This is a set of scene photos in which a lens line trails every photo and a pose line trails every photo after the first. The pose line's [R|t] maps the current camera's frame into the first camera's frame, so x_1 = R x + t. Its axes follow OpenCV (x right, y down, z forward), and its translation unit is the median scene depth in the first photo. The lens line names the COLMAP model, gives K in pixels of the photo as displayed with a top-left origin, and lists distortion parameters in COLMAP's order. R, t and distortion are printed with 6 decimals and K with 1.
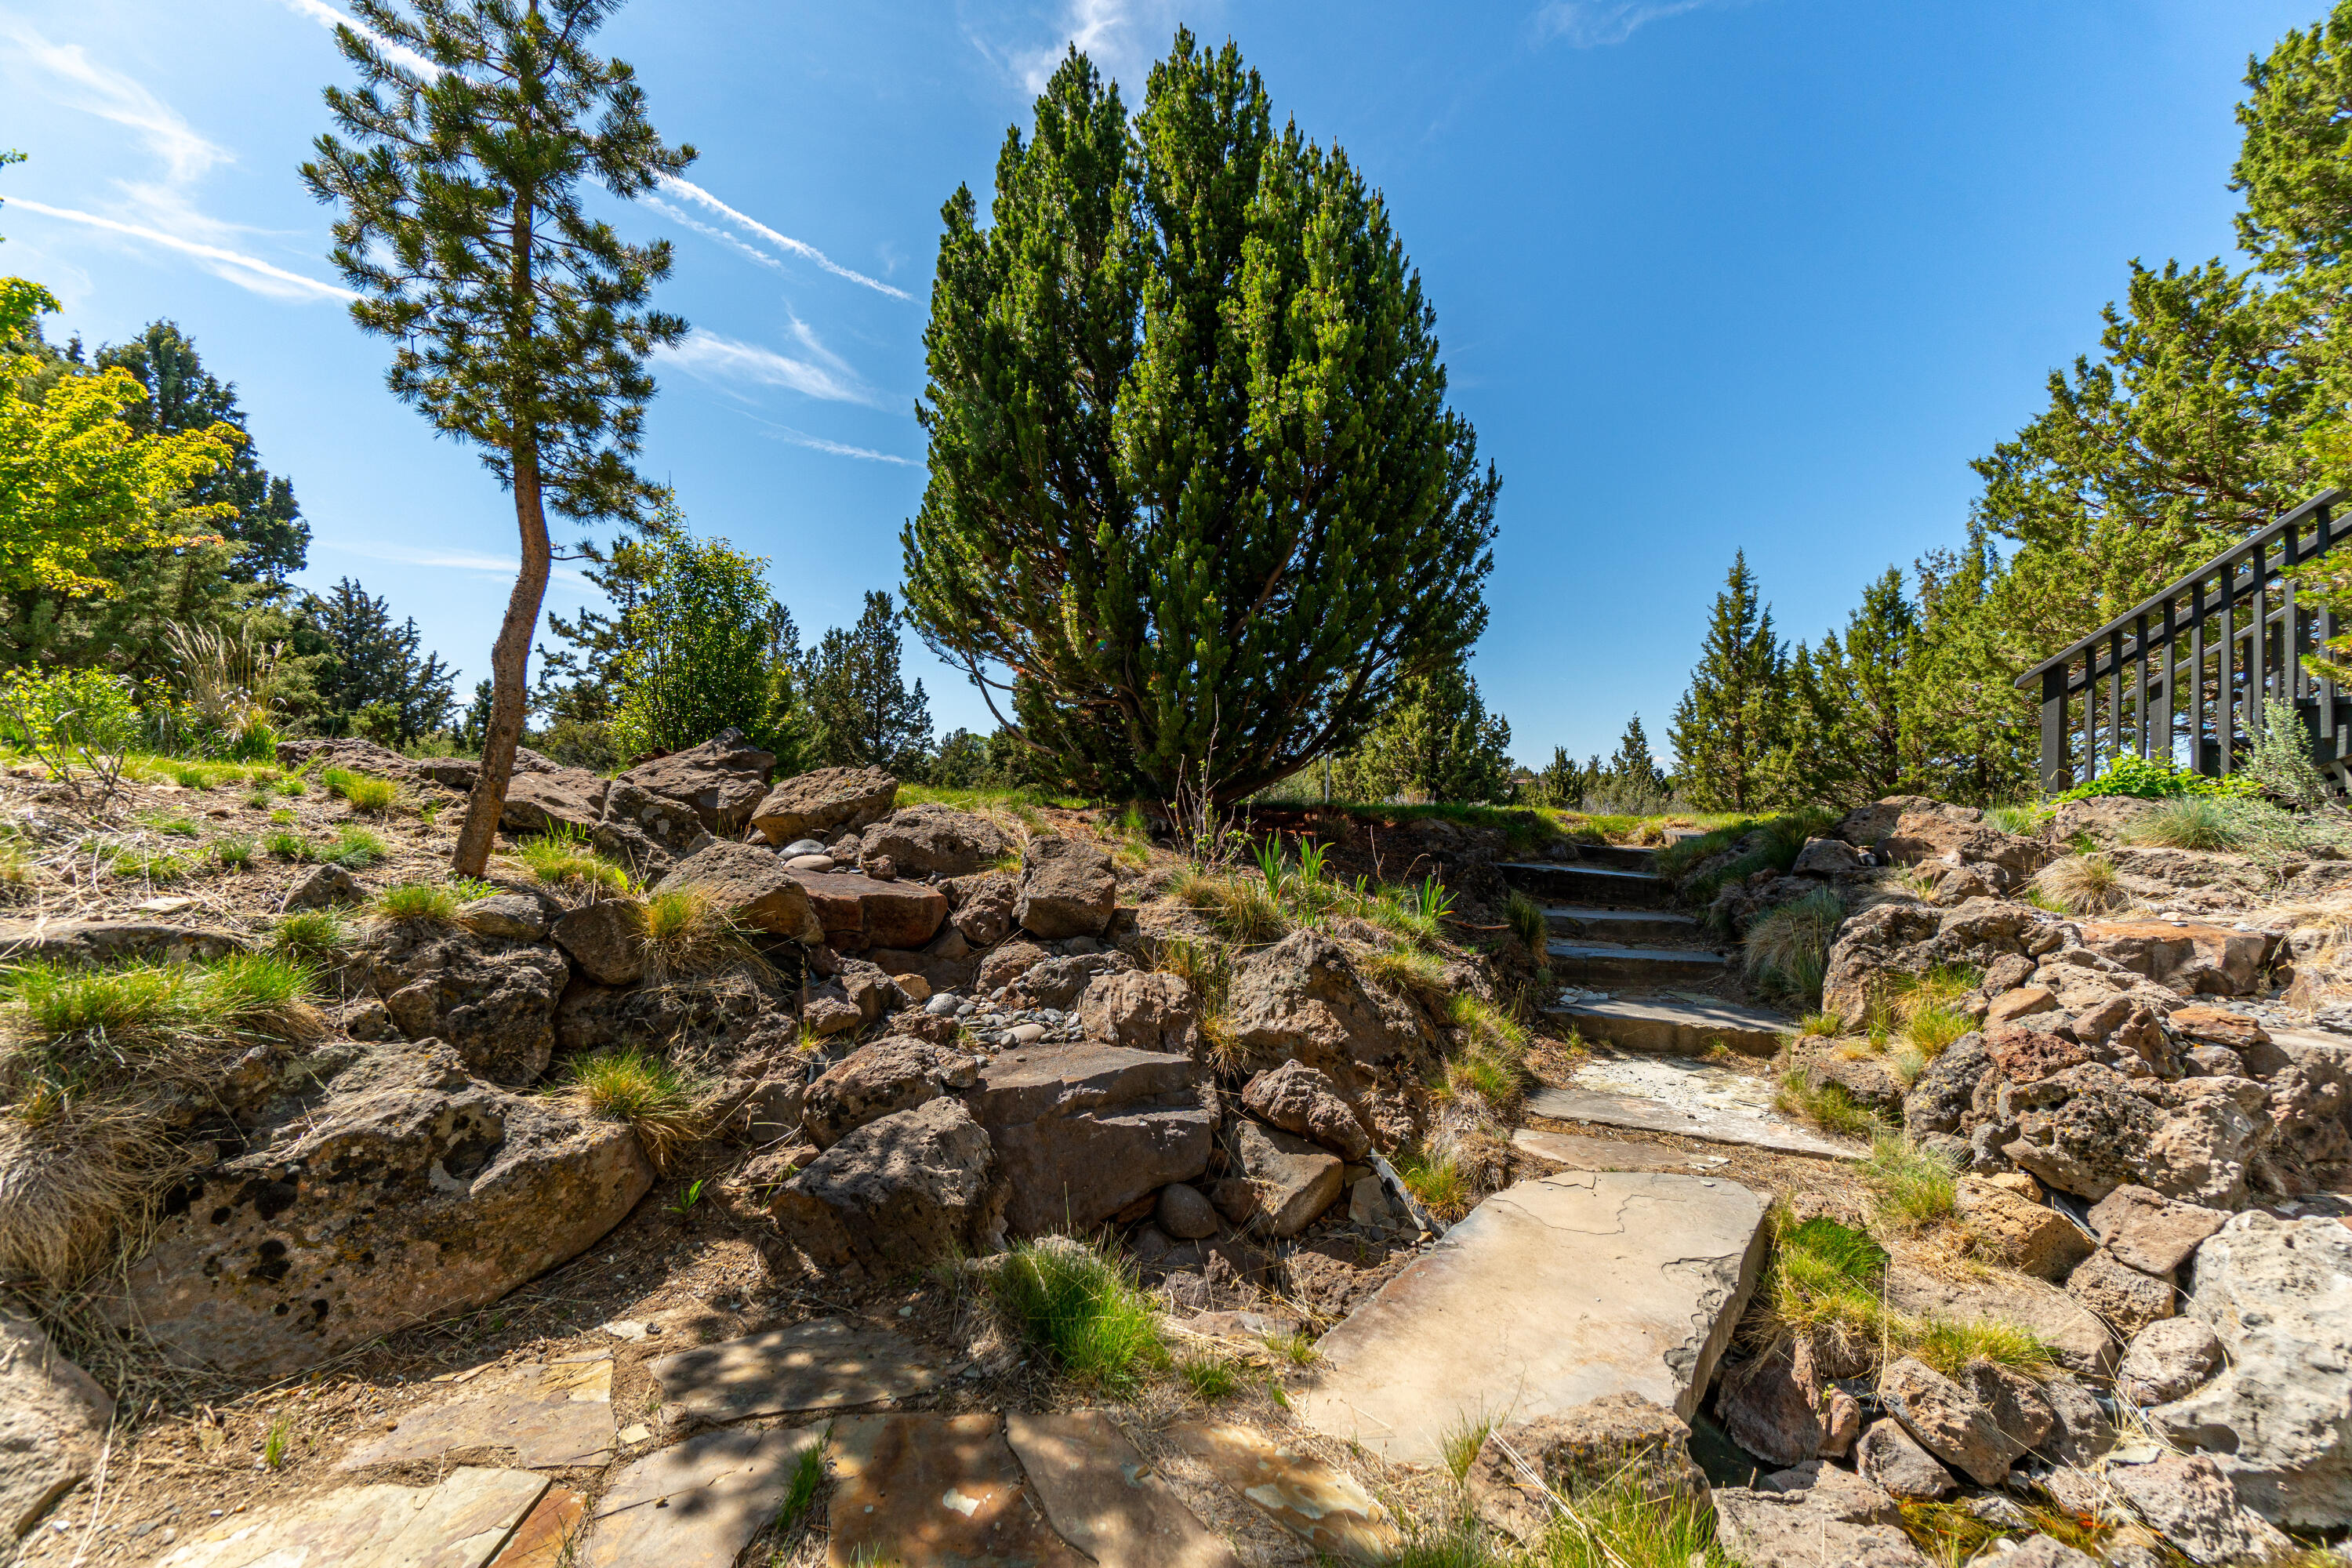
lens RADIAL K [[1011.1, 0, 1183.4], [0, 1011.1, 784.2], [0, 0, 1]] dist [-0.005280, 0.002011]
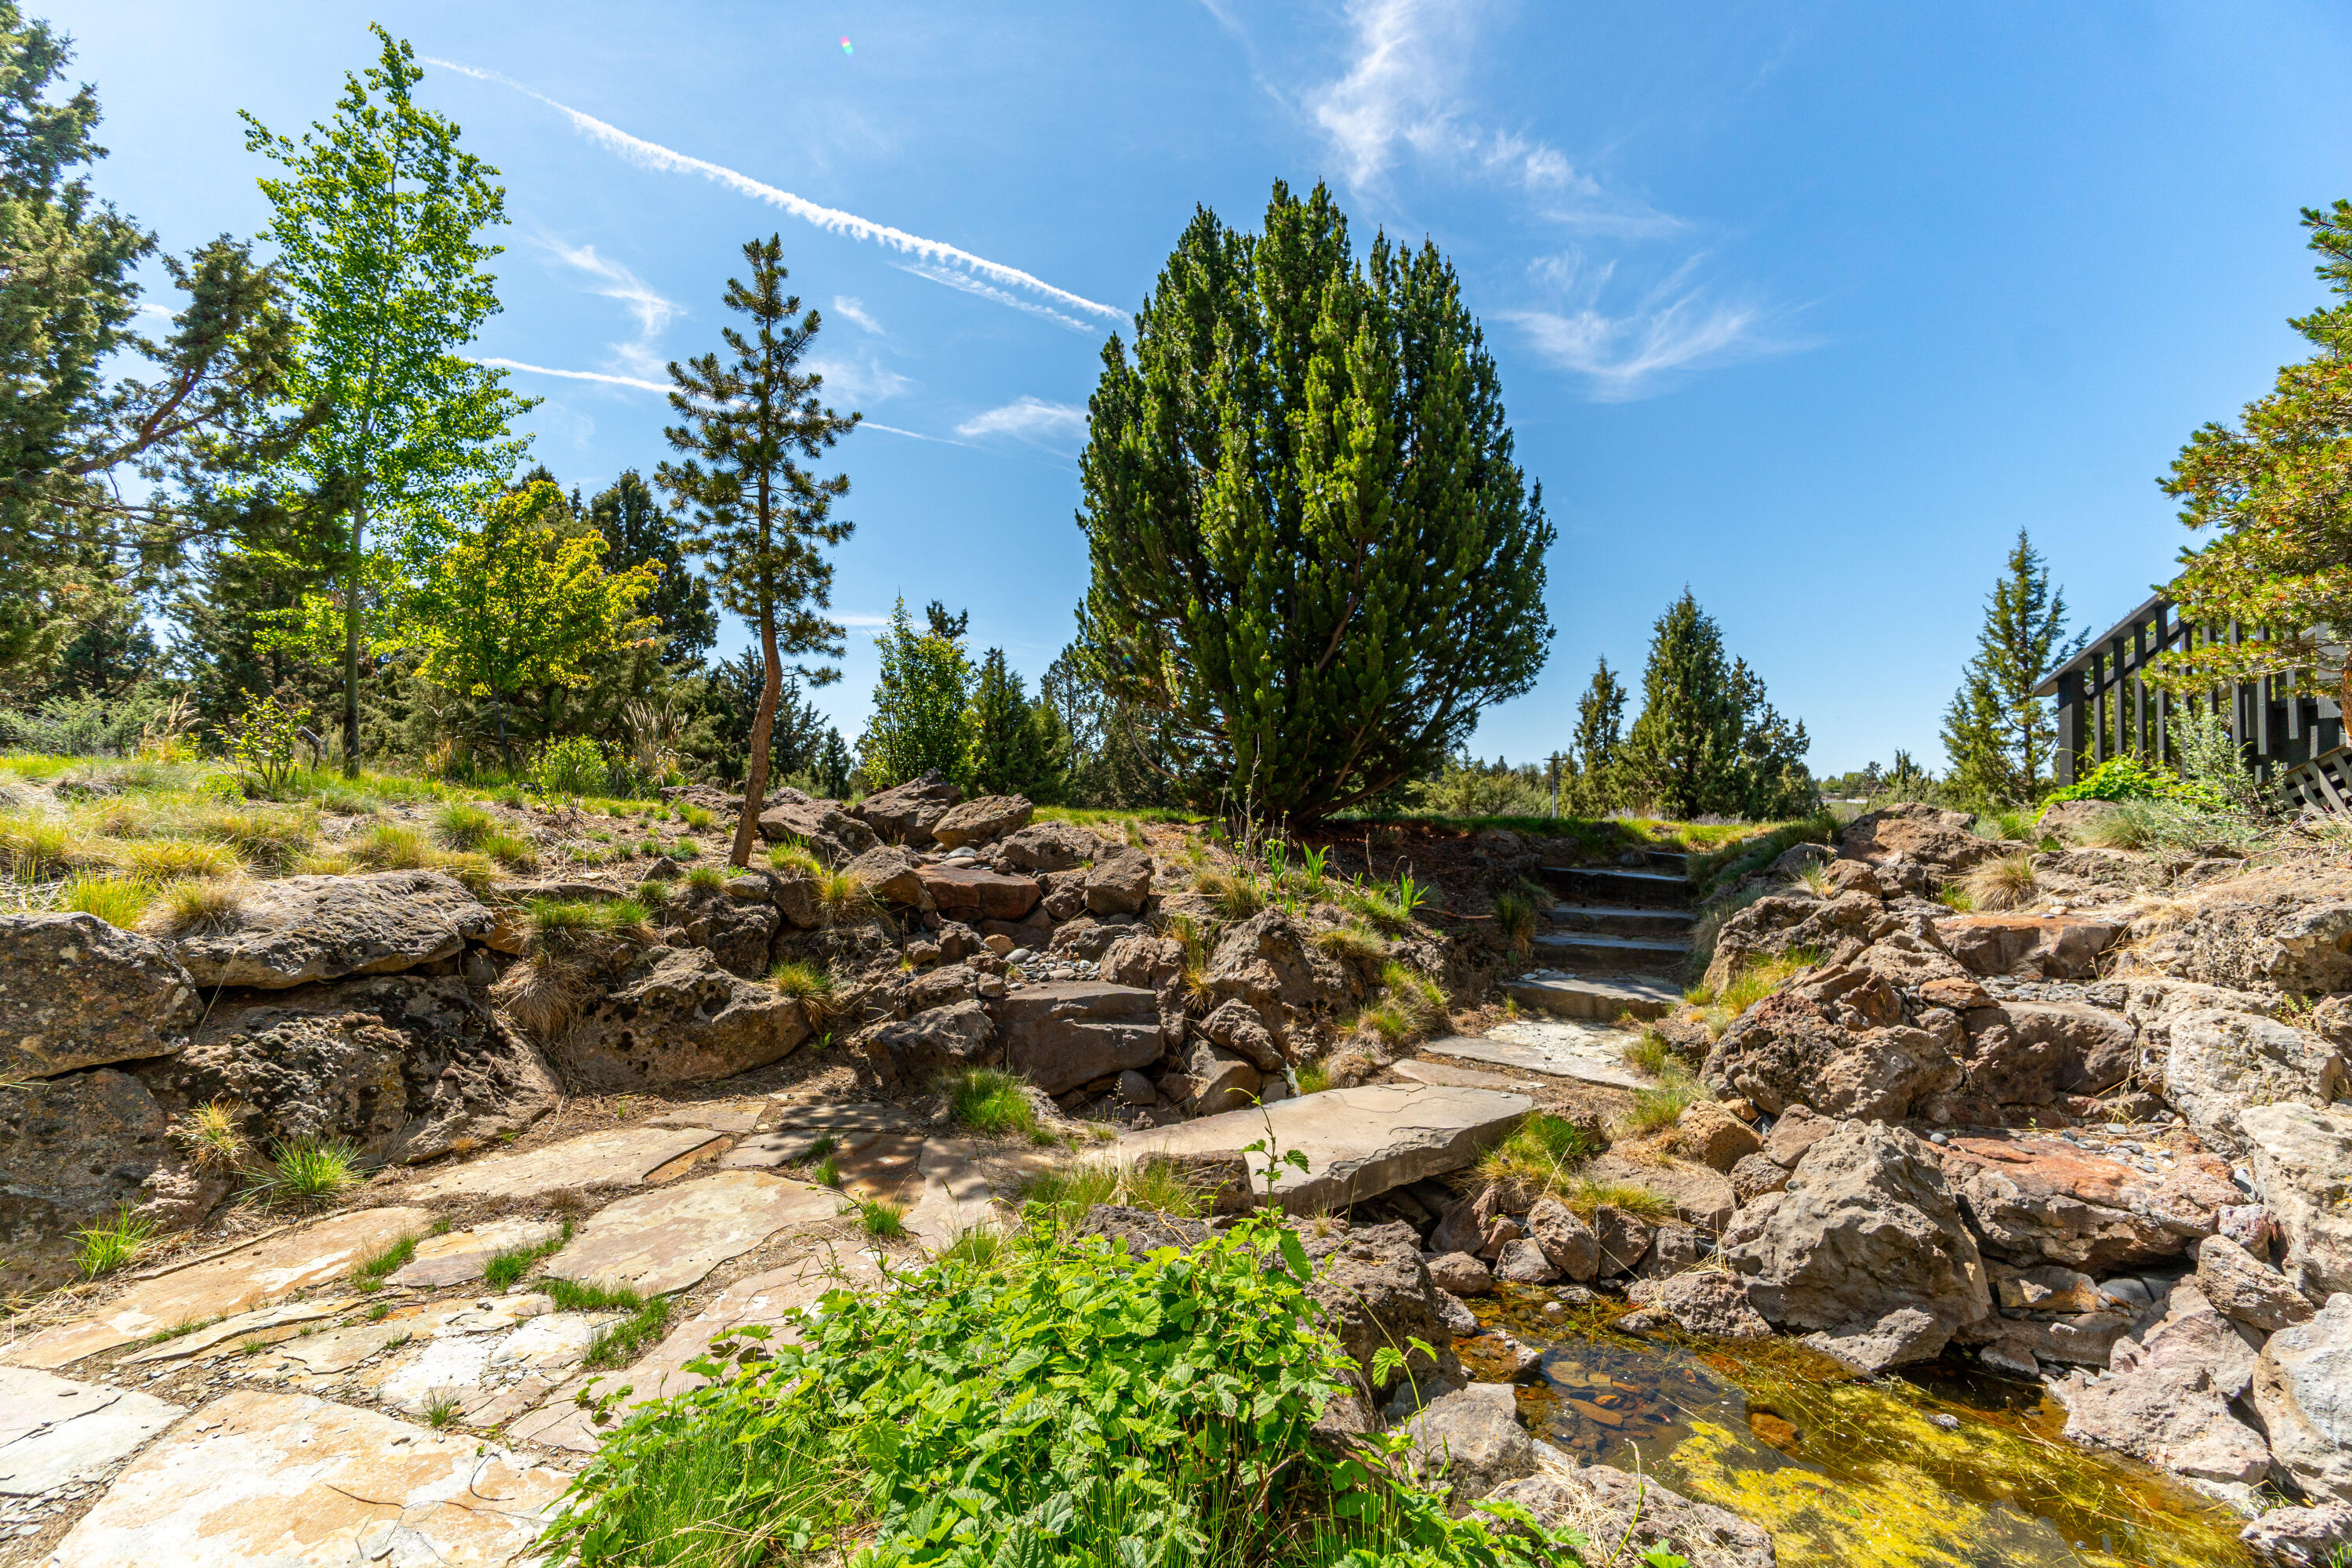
lens RADIAL K [[1011.1, 0, 1182.2], [0, 1011.1, 785.5], [0, 0, 1]] dist [-0.005280, 0.002011]
pose [[0.956074, -0.021982, -0.292301, 0.449121], [0.017149, 0.999671, -0.019087, 0.000656], [0.292624, 0.013236, 0.956136, -0.367658]]
